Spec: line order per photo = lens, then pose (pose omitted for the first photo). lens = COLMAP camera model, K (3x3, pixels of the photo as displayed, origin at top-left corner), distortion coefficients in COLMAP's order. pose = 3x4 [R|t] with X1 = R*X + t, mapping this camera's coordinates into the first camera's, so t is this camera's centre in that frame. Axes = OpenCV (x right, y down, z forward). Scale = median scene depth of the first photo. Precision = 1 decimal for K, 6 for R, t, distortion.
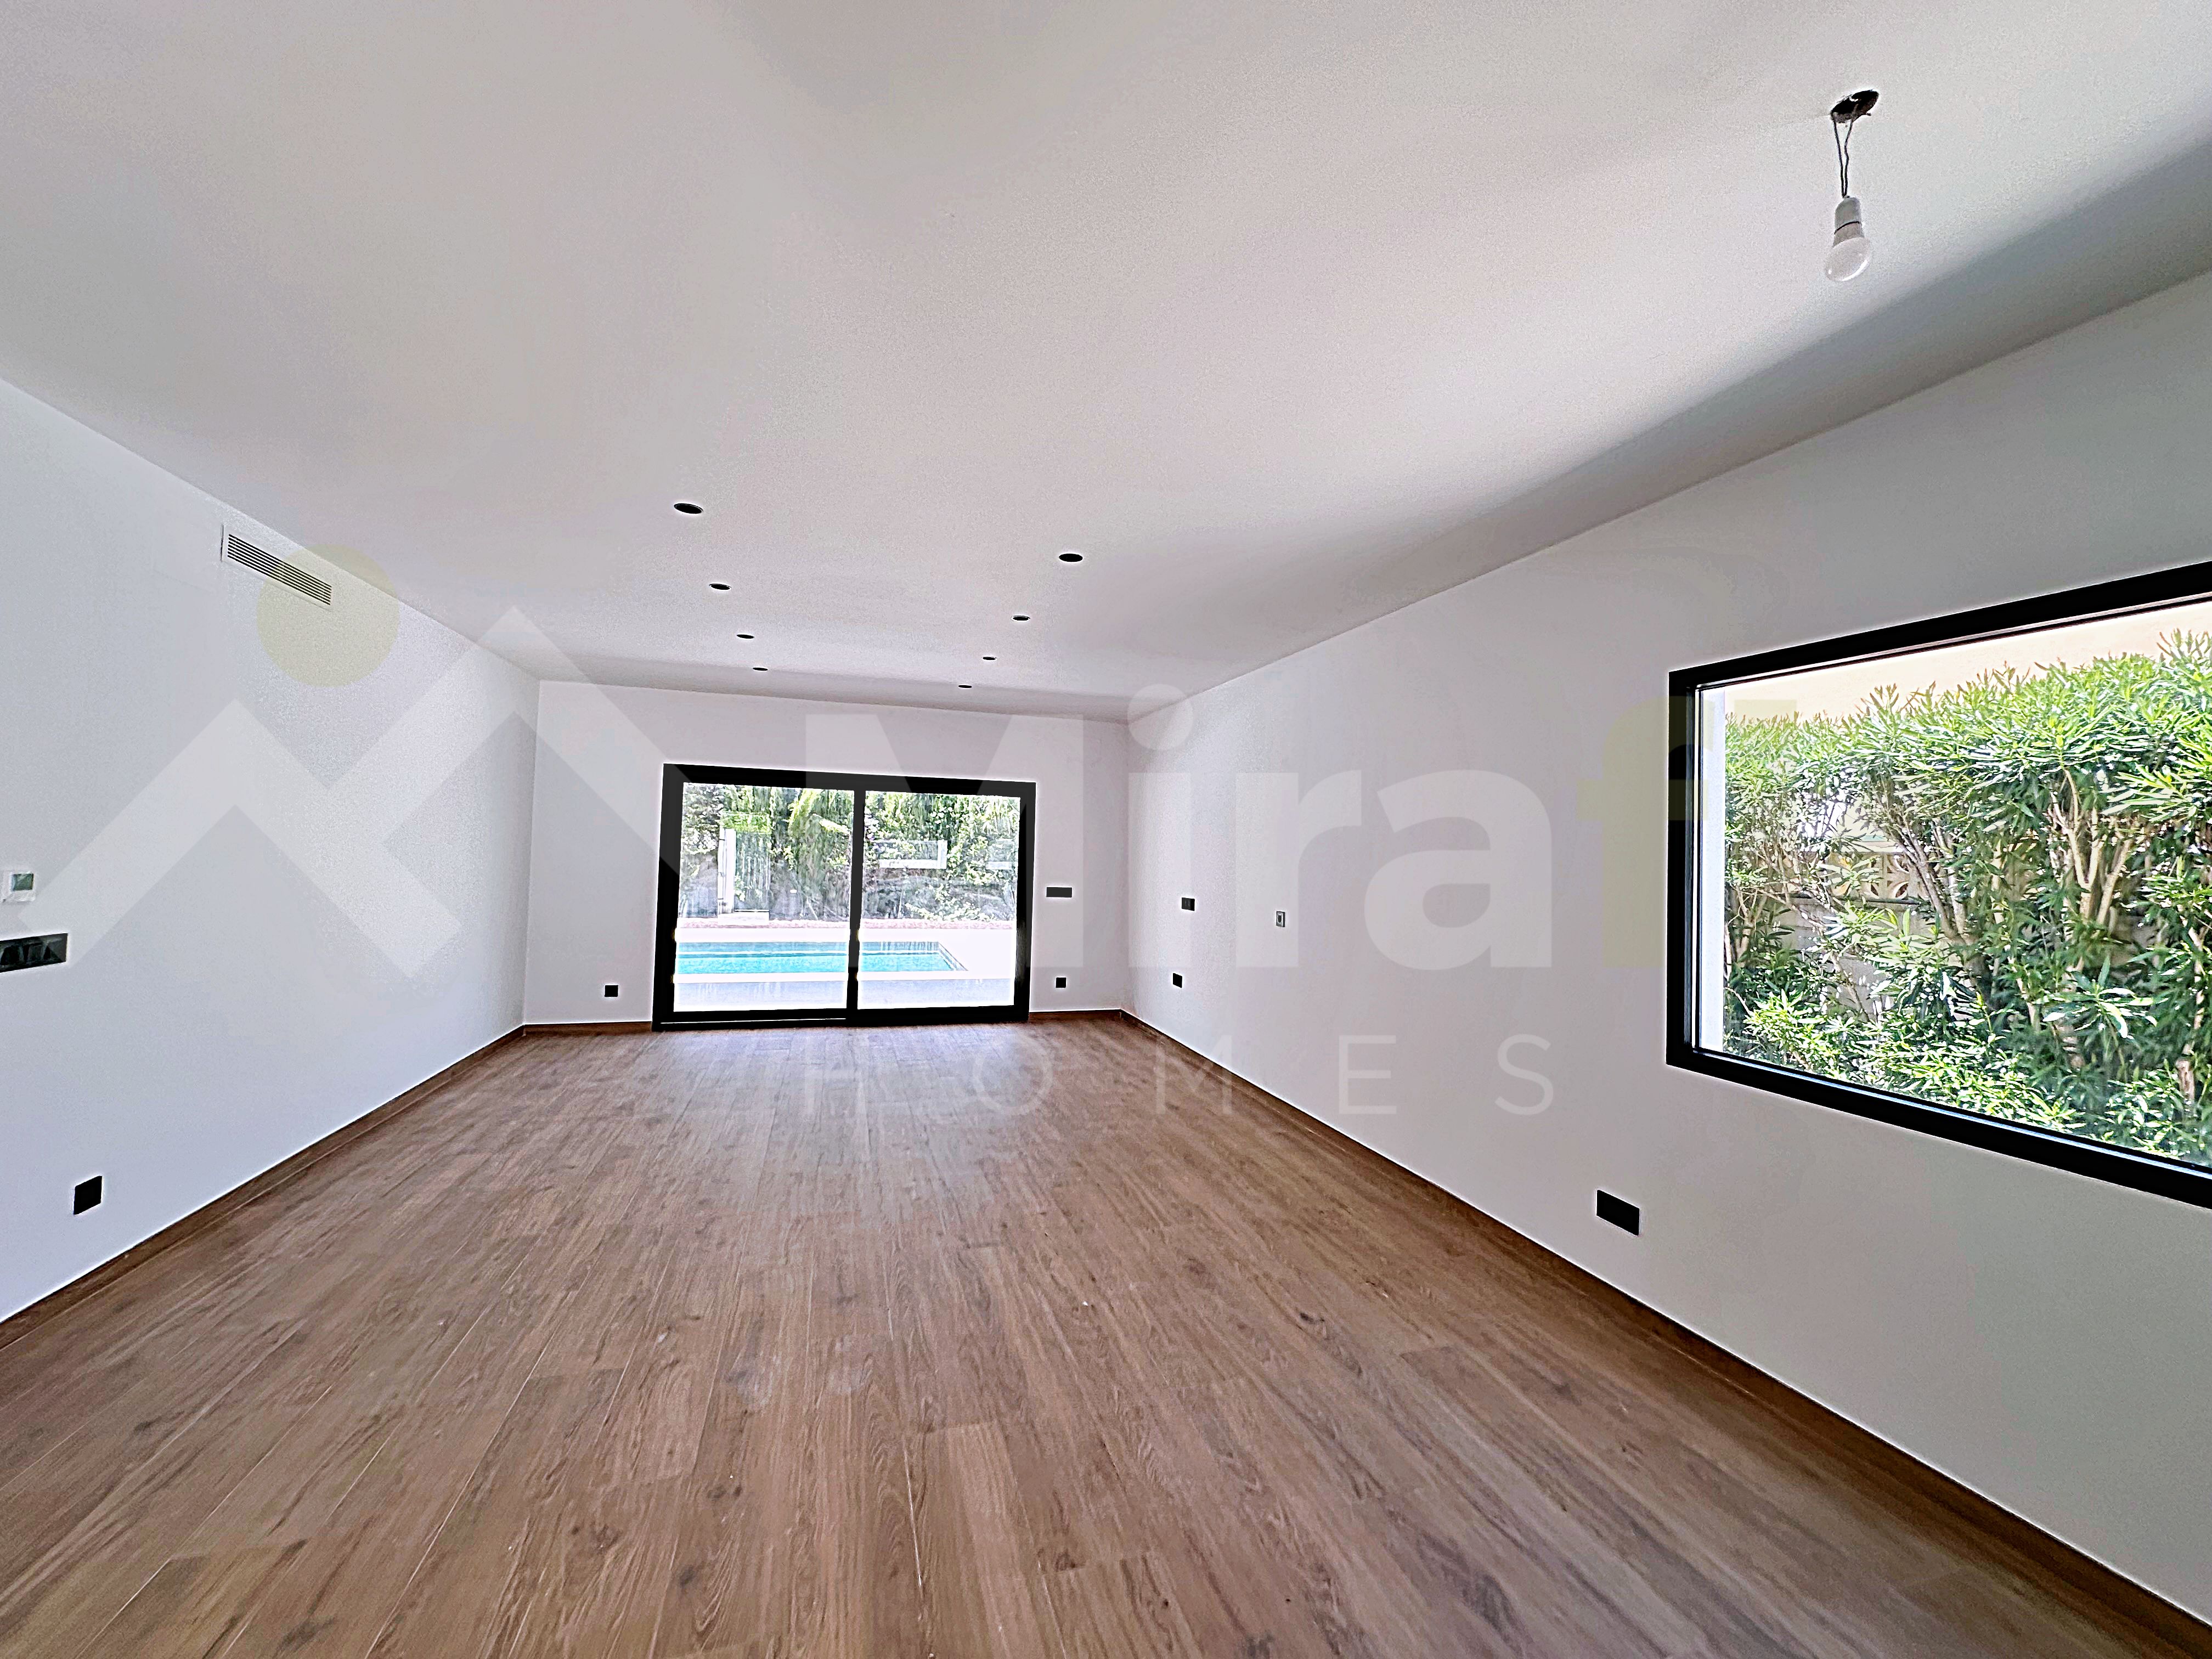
lens RADIAL K [[883.9, 0, 1111.6], [0, 883.9, 820.7], [0, 0, 1]] dist [-0.004887, 0.000867]
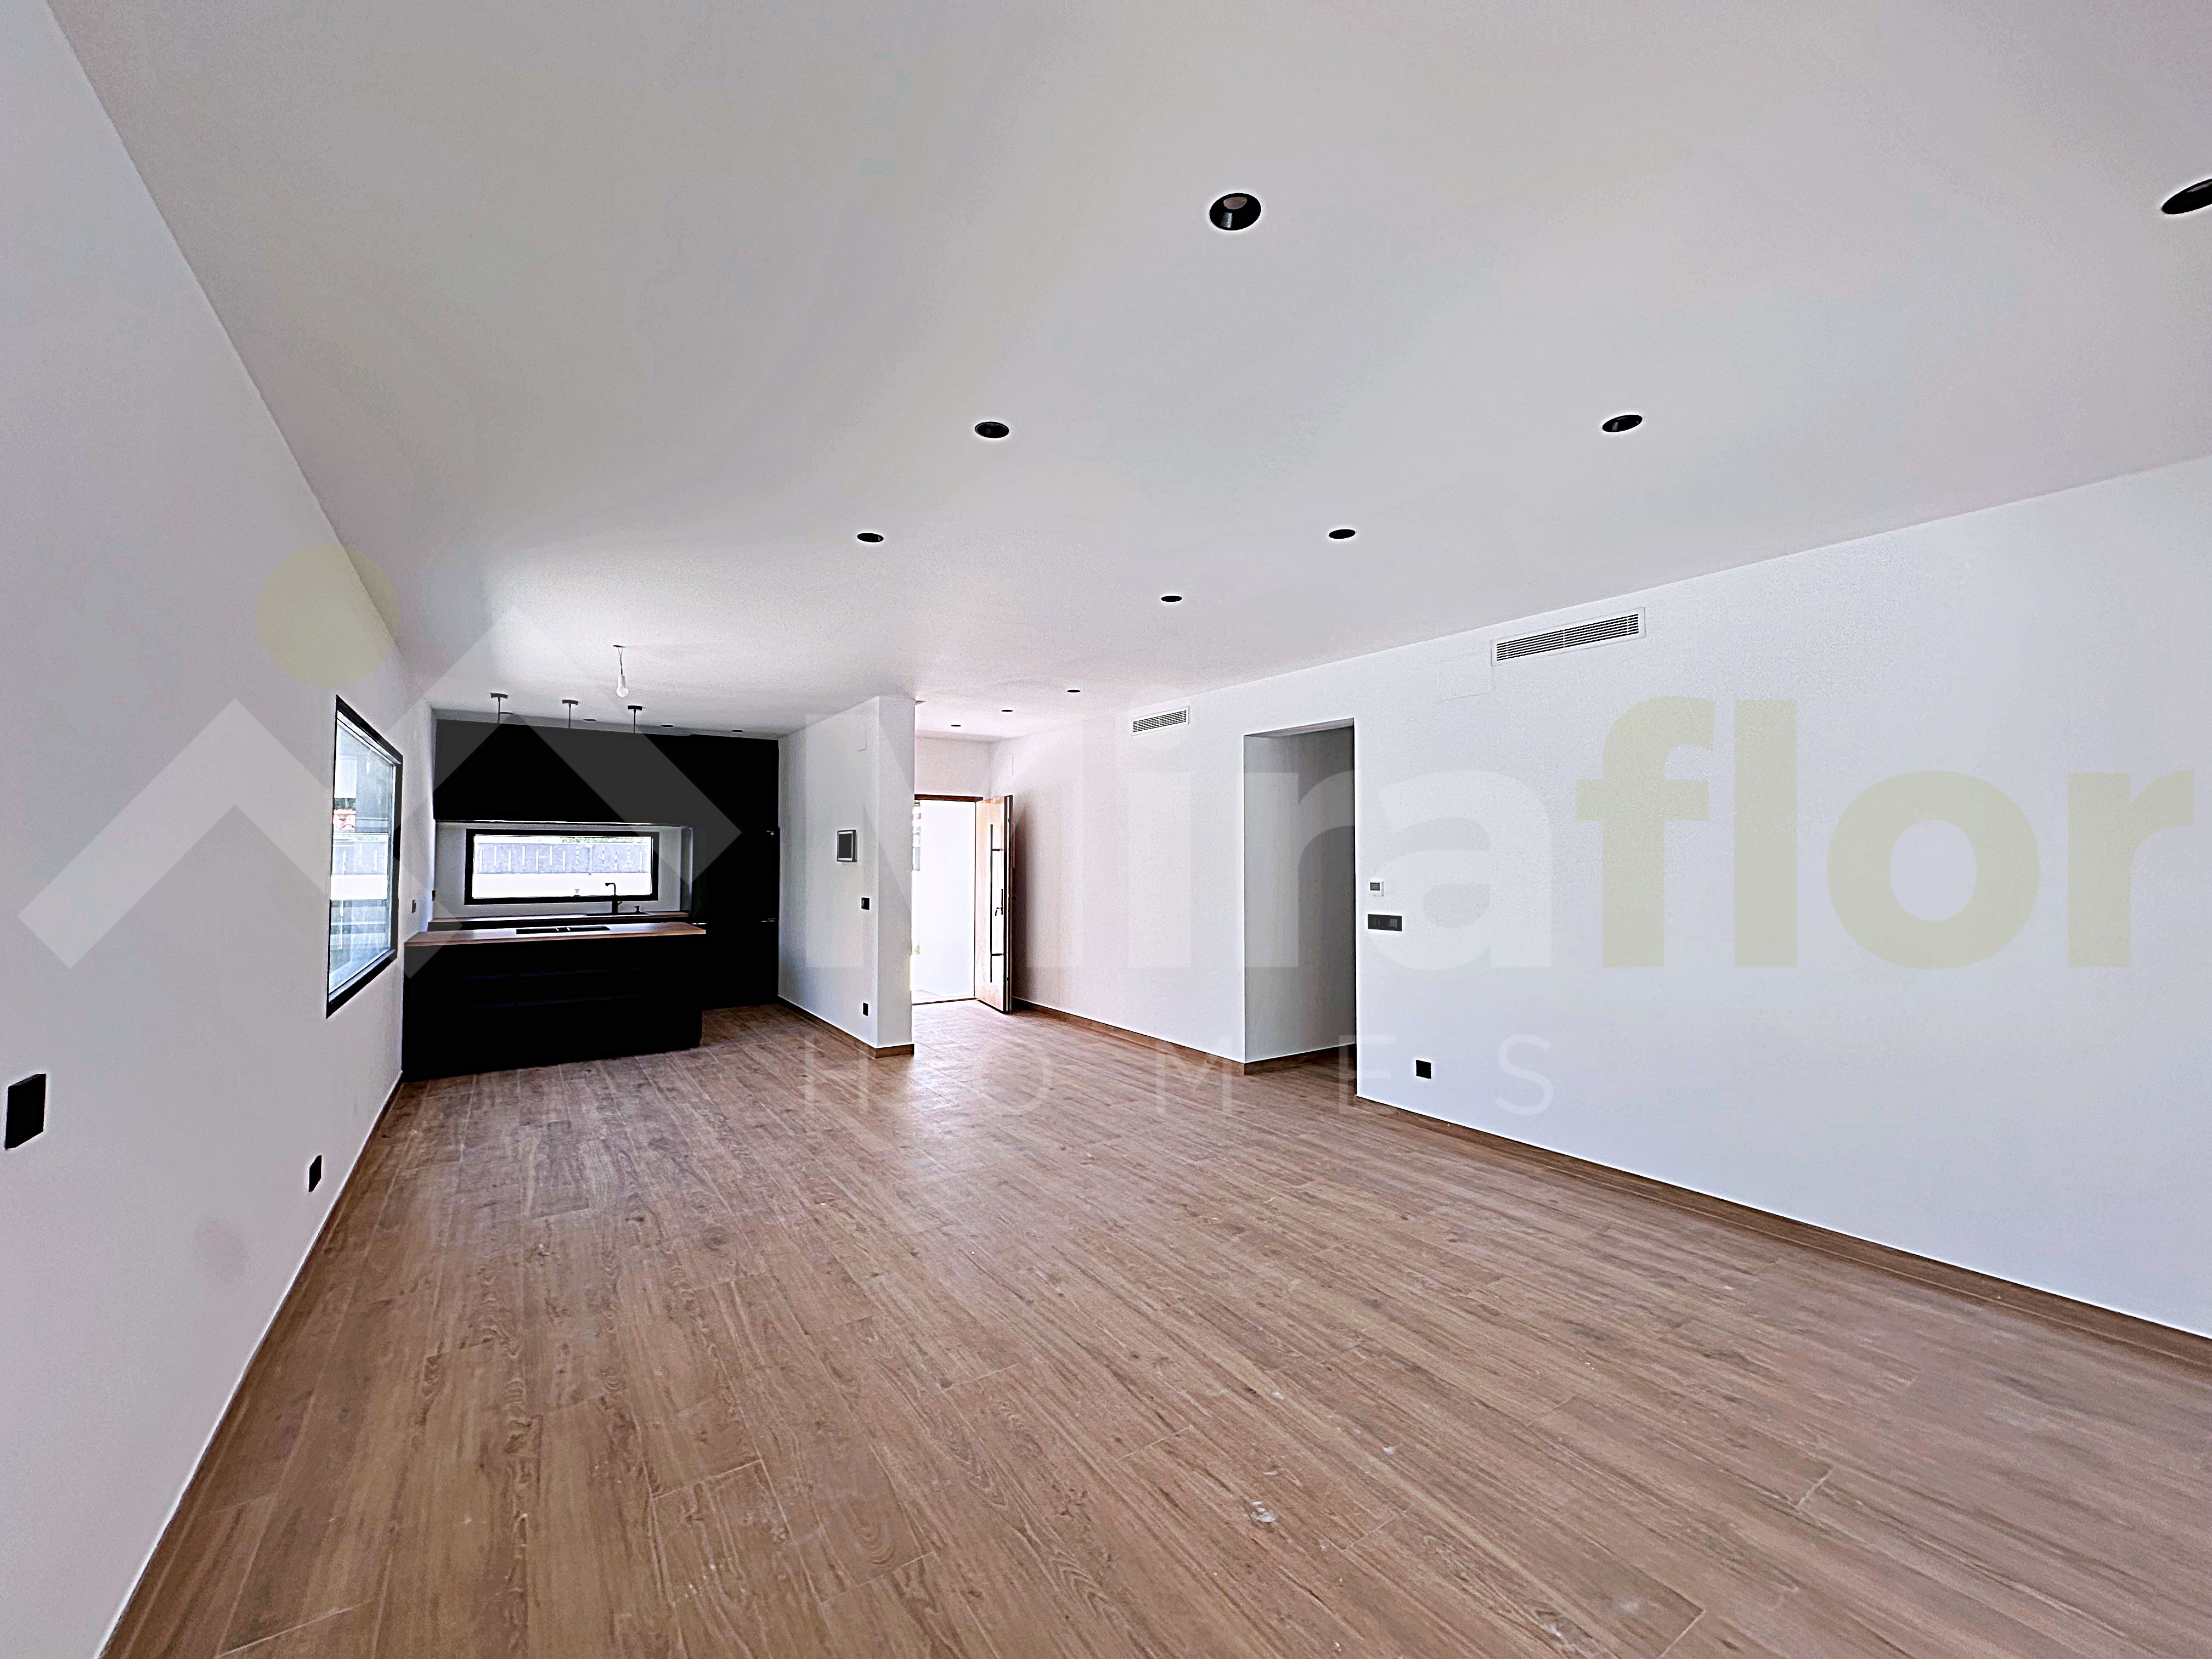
lens RADIAL K [[883.9, 0, 1110.9], [0, 883.9, 833.0], [0, 0, 1]] dist [-0.004887, 0.000867]
pose [[-0.957257, -0.036572, -0.286917, -0.032065], [-0.017108, 0.997396, -0.070056, 0.063878], [0.288732, -0.062153, -0.955390, 1.816696]]
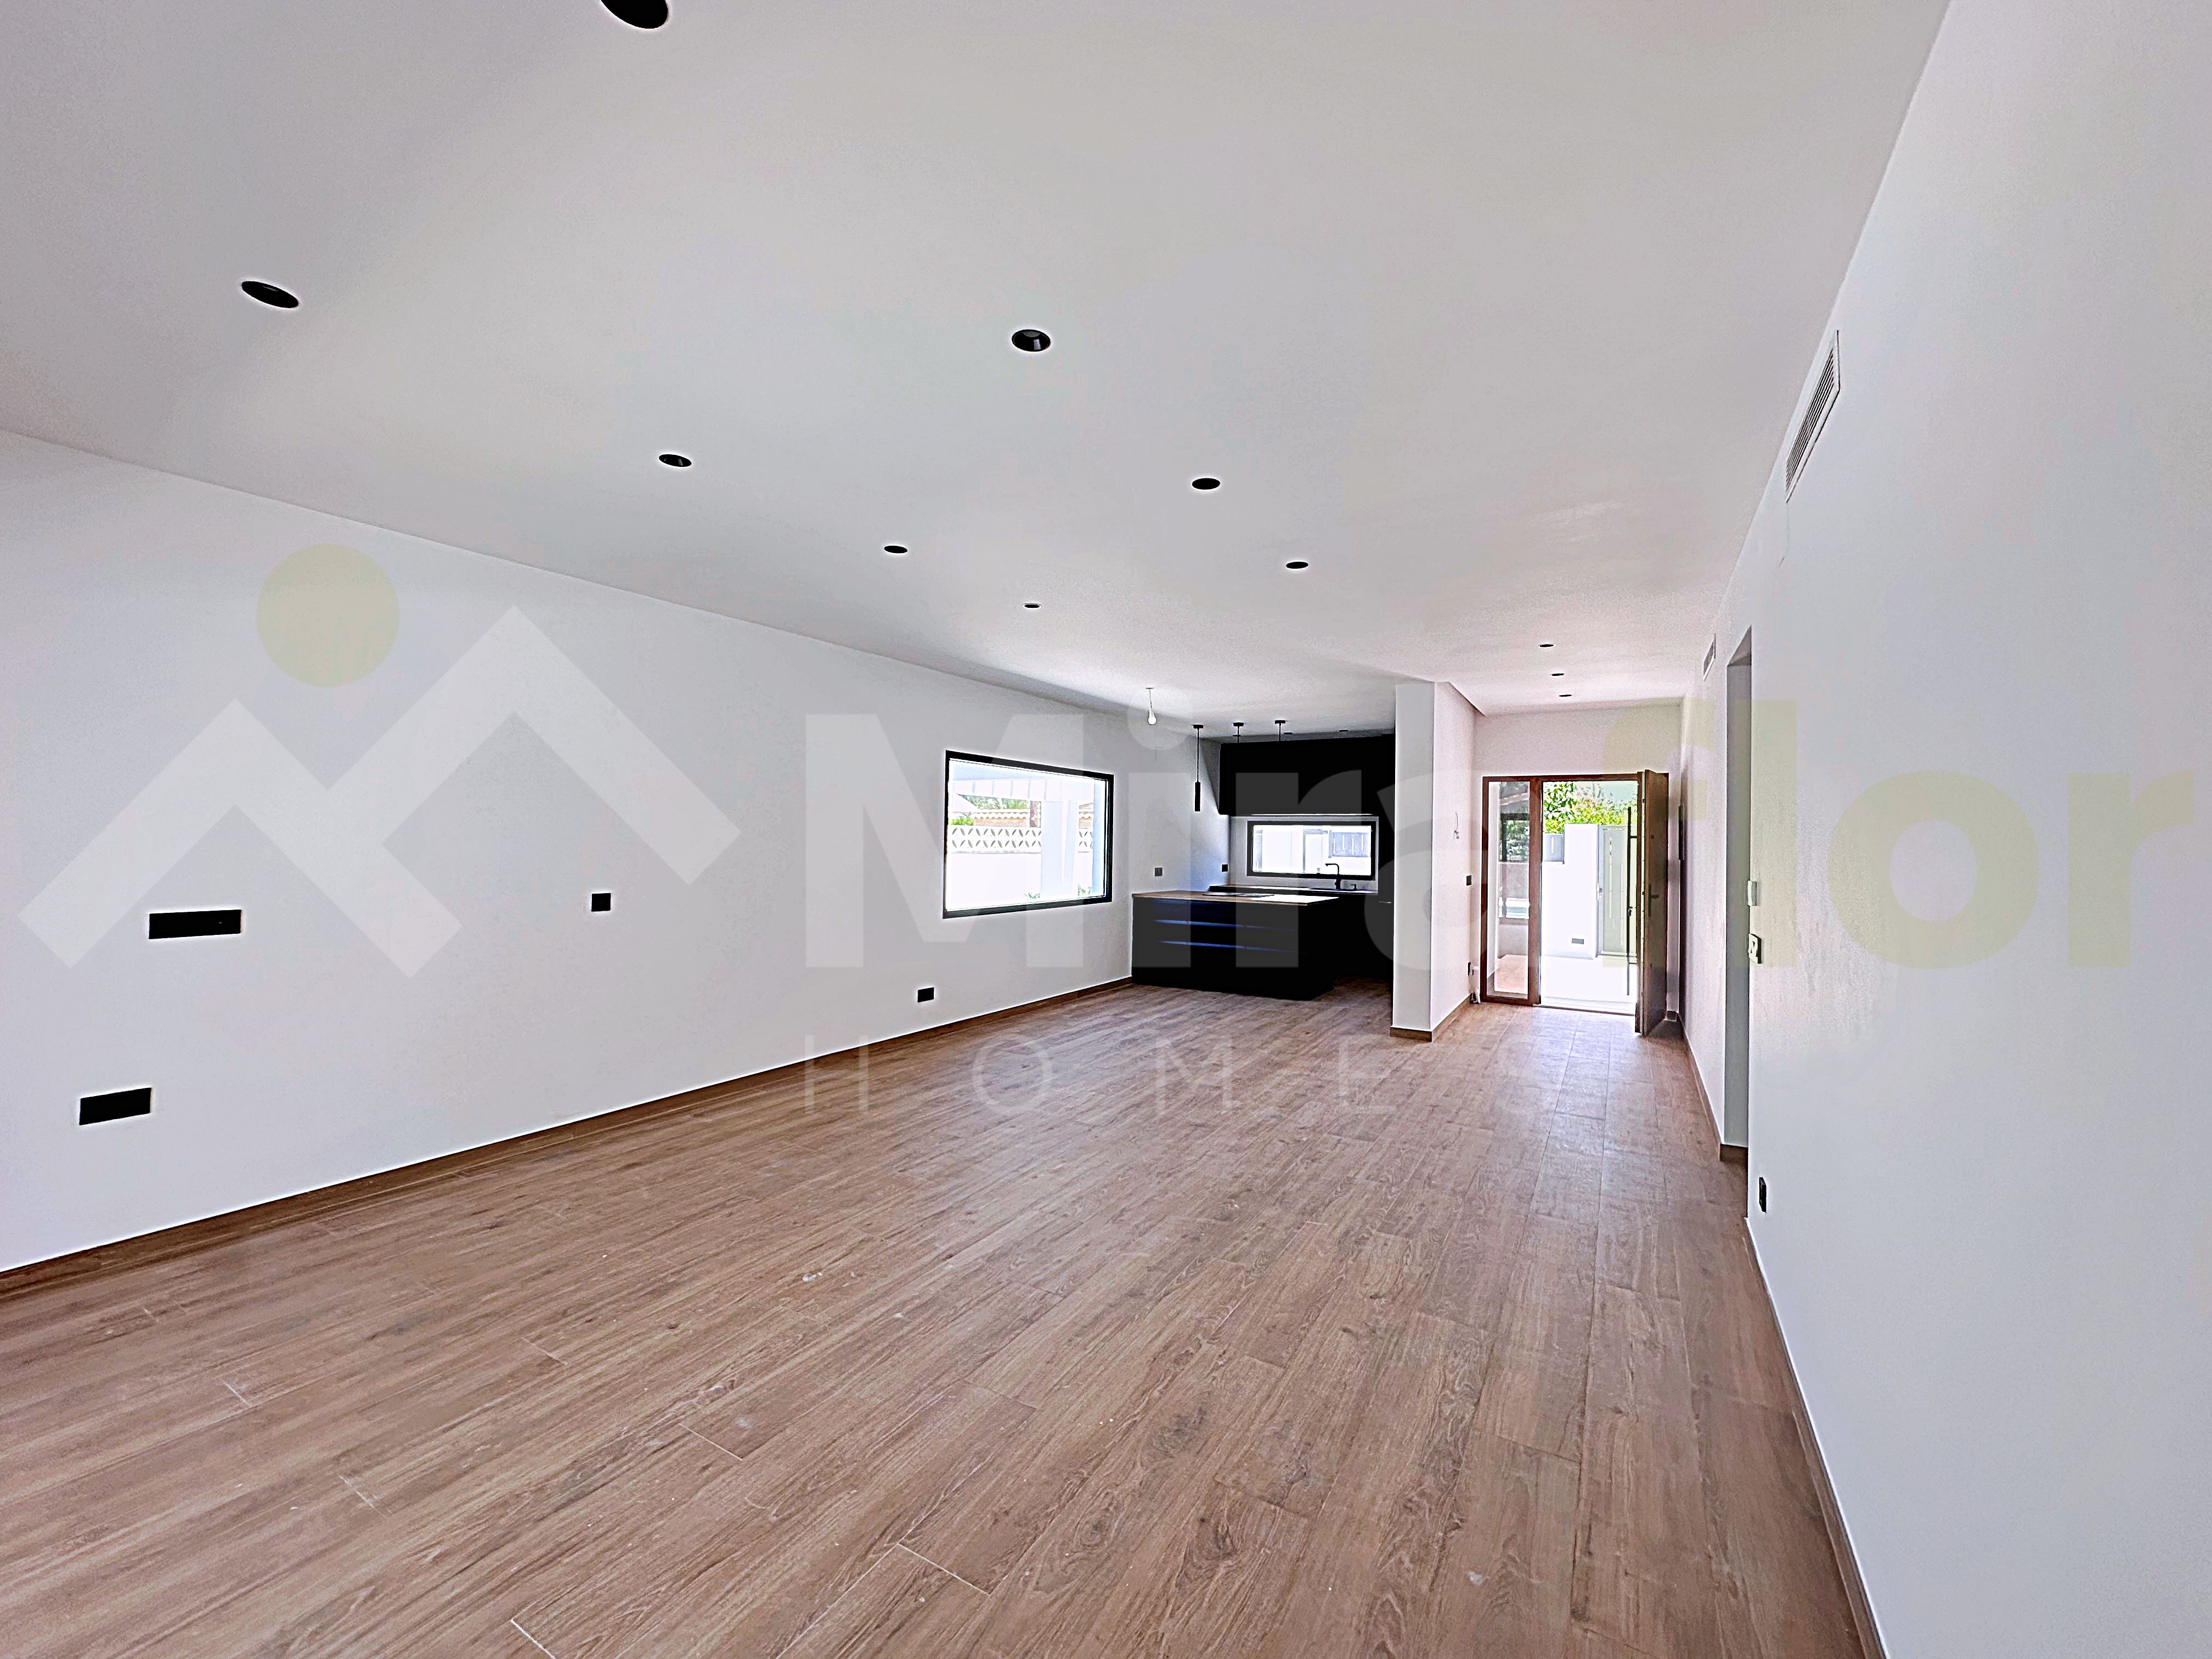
lens RADIAL K [[883.9, 0, 1096.7], [0, 883.9, 831.5], [0, 0, 1]] dist [-0.004887, 0.000867]
pose [[-0.666212, -0.030146, 0.745153, -1.007107], [-0.061480, 0.998002, -0.014592, 0.039729], [-0.743224, -0.055533, -0.666734, 1.664194]]
